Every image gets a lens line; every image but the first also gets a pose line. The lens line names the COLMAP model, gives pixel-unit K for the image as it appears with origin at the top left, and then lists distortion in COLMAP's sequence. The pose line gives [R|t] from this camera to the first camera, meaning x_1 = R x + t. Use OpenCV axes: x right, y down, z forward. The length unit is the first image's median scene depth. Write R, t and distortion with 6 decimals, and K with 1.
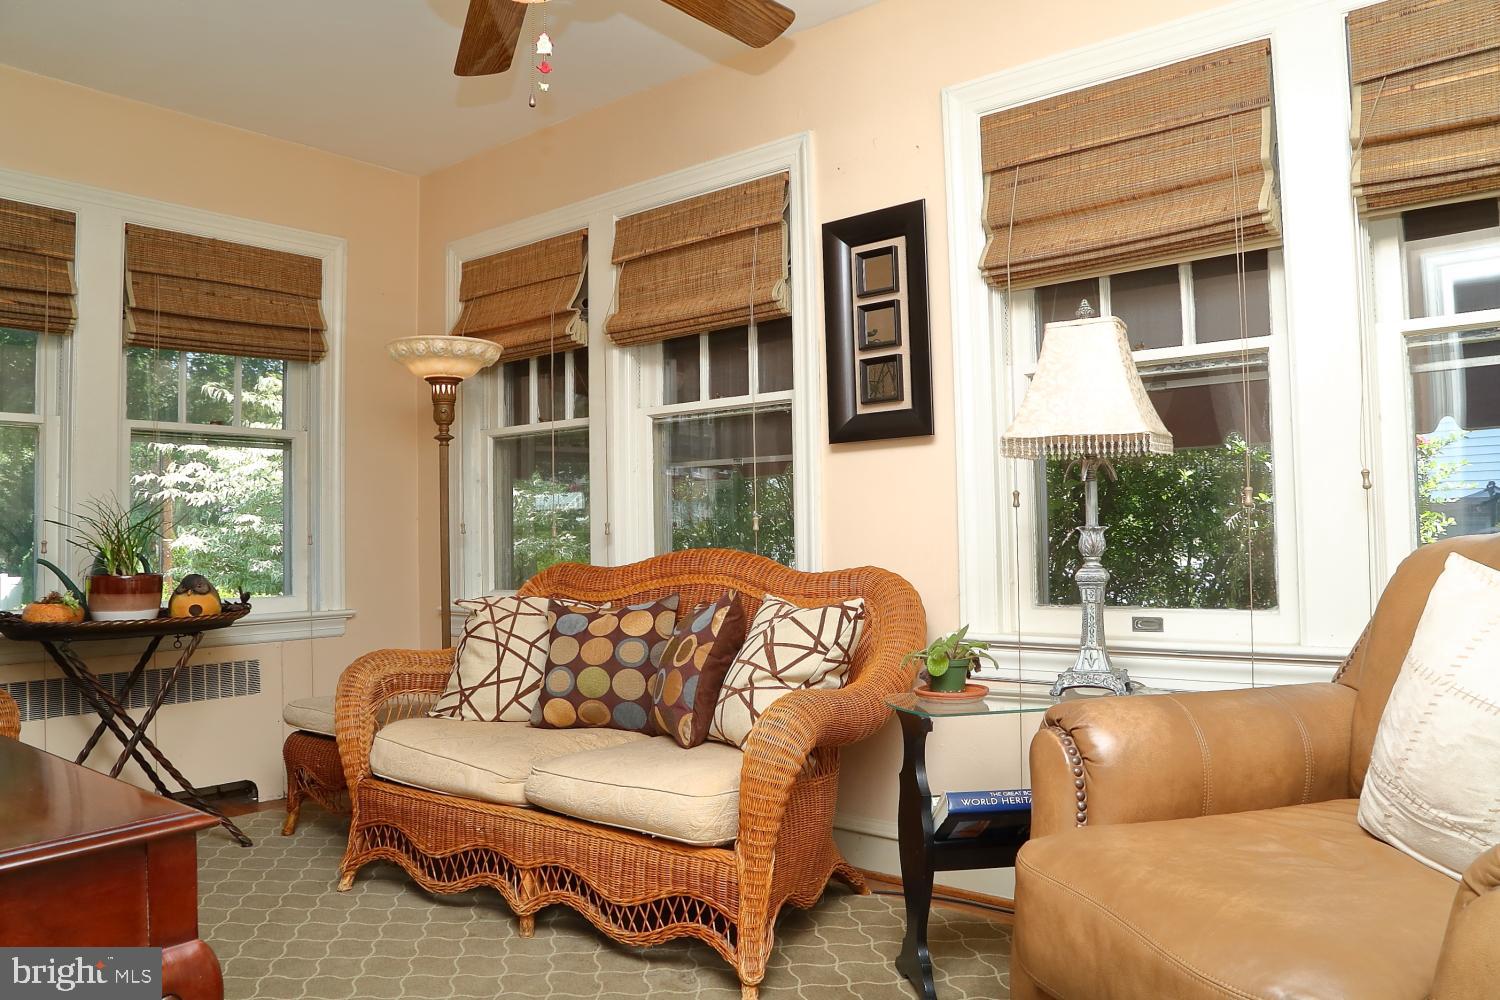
lens RADIAL K [[1075.4, 0, 750.0], [0, 1075.4, 500.0], [0, 0, 1]] dist [-0.003212, -0.000651]
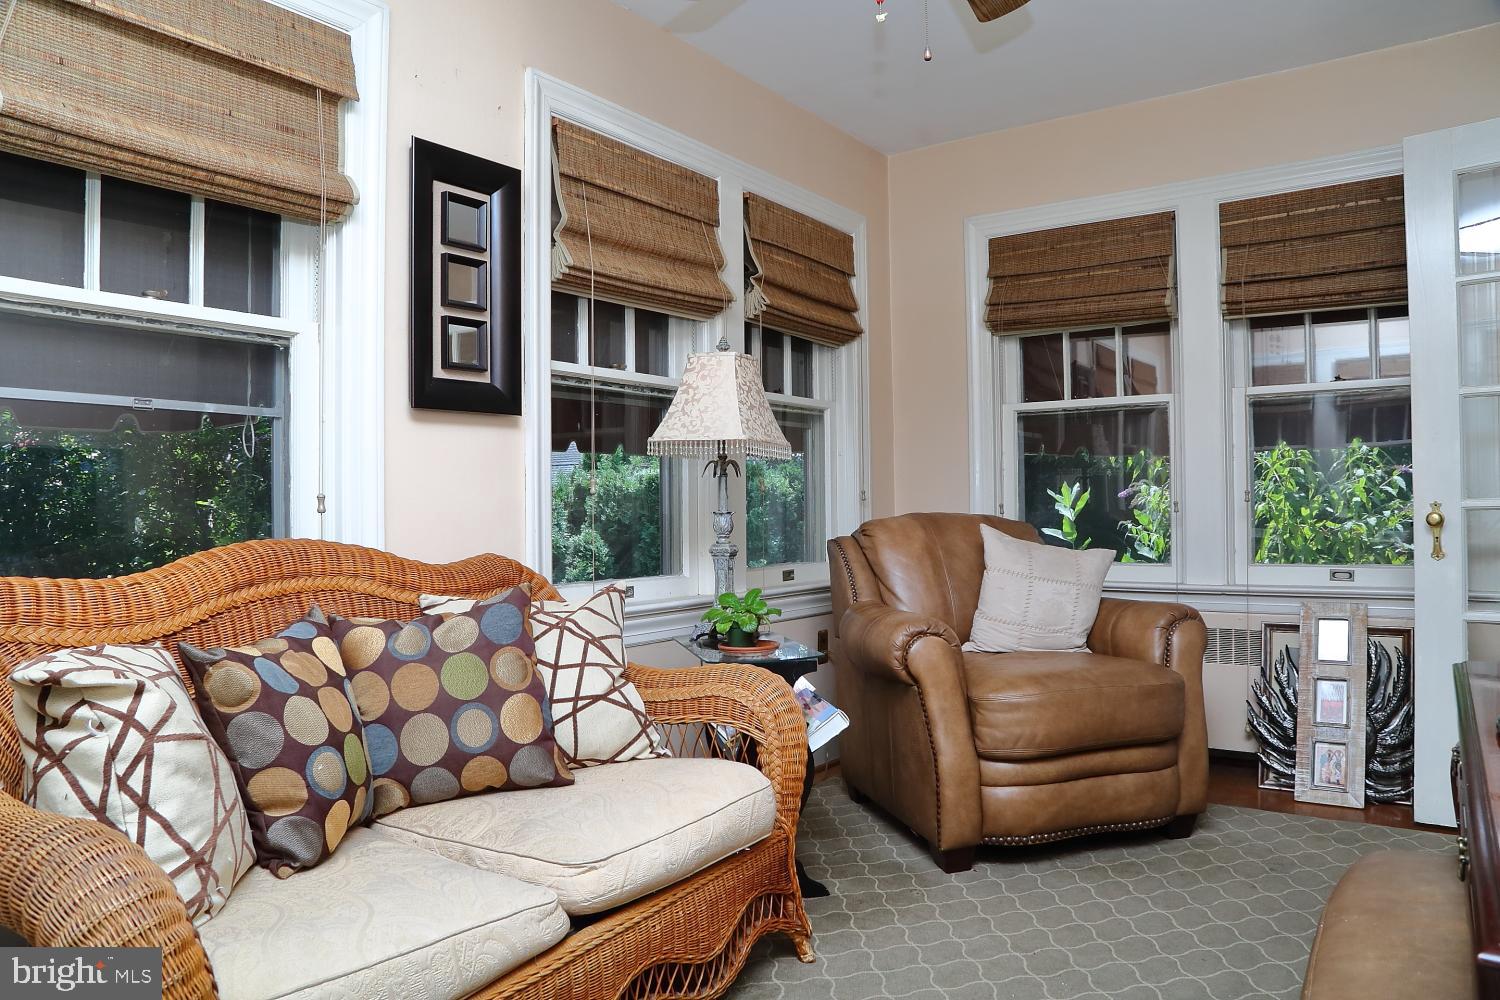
lens RADIAL K [[1033.8, 0, 750.0], [0, 1033.8, 500.0], [0, 0, 1]] dist [0.038897, -0.000354]
pose [[-0.028088, 0.030559, 0.999138, -0.822855], [-0.008140, 0.999492, -0.030799, 0.044523], [-0.999572, -0.008998, -0.027825, 0.883686]]
